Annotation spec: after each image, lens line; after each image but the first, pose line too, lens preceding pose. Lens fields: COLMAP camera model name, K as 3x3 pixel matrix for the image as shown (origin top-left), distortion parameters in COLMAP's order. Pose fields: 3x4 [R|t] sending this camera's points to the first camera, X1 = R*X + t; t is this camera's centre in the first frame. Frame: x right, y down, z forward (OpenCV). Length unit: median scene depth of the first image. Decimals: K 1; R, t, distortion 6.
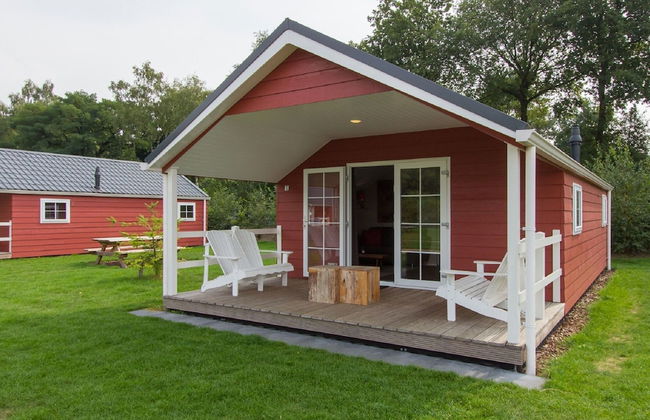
lens RADIAL K [[492.1, 0, 324.9], [0, 492.1, 210.6], [0, 0, 1]] dist [-0.006213, 0.001542]
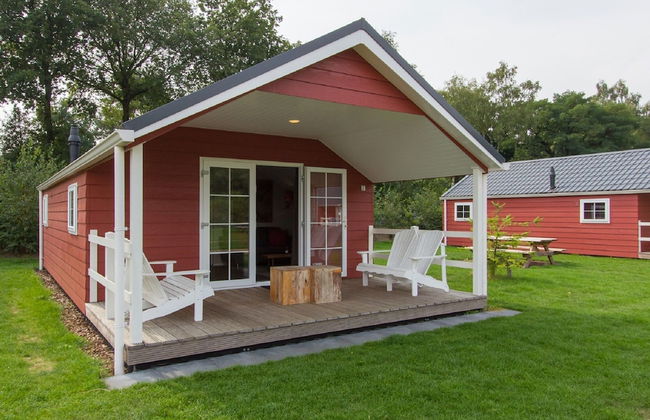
lens RADIAL K [[492.1, 0, 325.0], [0, 492.1, 211.5], [0, 0, 1]] dist [-0.006213, 0.001542]
pose [[0.389531, 0.006531, 0.920990, -0.928244], [-0.008151, 0.999960, -0.003643, 0.005417], [-0.920977, -0.006088, 0.389569, 0.614785]]
